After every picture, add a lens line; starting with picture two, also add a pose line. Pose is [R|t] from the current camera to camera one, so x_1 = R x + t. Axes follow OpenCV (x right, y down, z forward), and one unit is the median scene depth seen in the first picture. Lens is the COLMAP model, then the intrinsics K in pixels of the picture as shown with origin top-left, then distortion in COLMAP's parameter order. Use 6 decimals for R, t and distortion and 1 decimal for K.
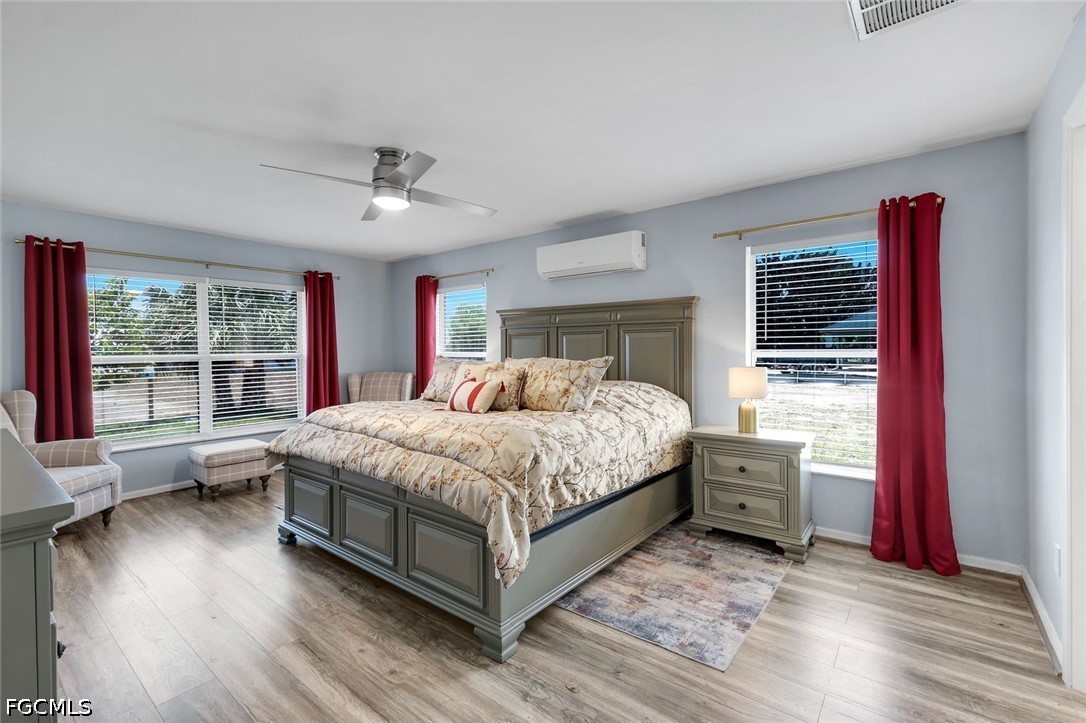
lens RADIAL K [[477.2, 0, 545.6], [0, 477.2, 357.3], [0, 0, 1]] dist [0.004145, 0.000258]
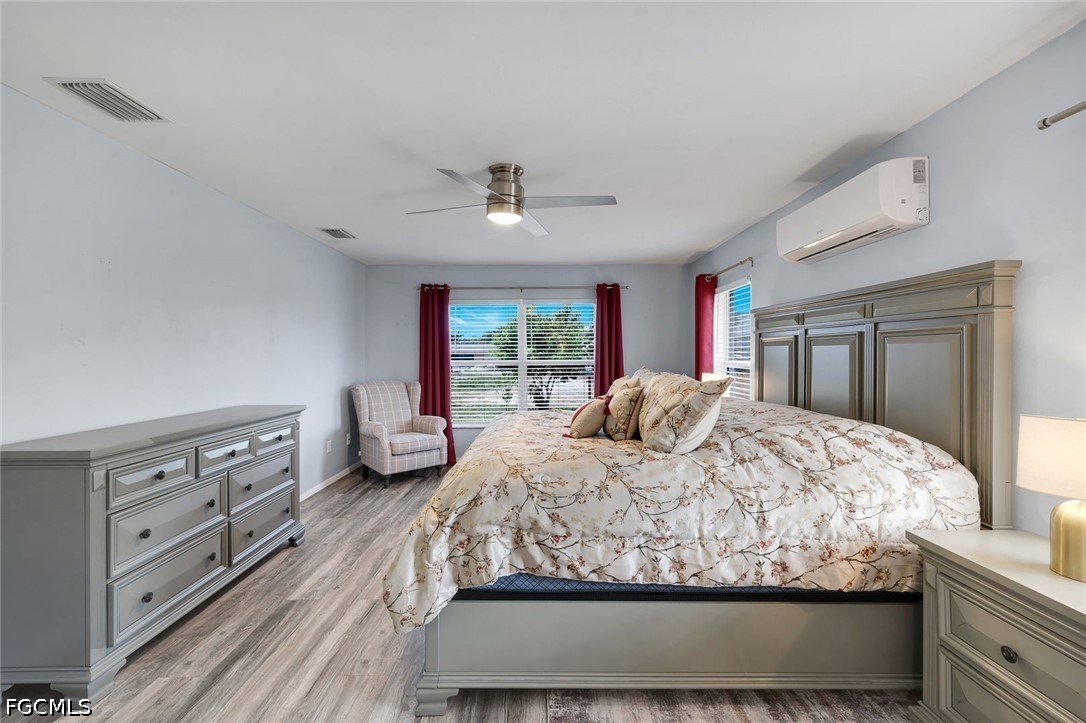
lens RADIAL K [[477.2, 0, 542.6], [0, 477.2, 356.0], [0, 0, 1]] dist [0.004145, 0.000258]
pose [[0.620525, 0.010102, -0.784121, 0.531187], [-0.015755, 0.999876, 0.000414, -0.030554], [0.784028, 0.012097, 0.620607, 0.433715]]
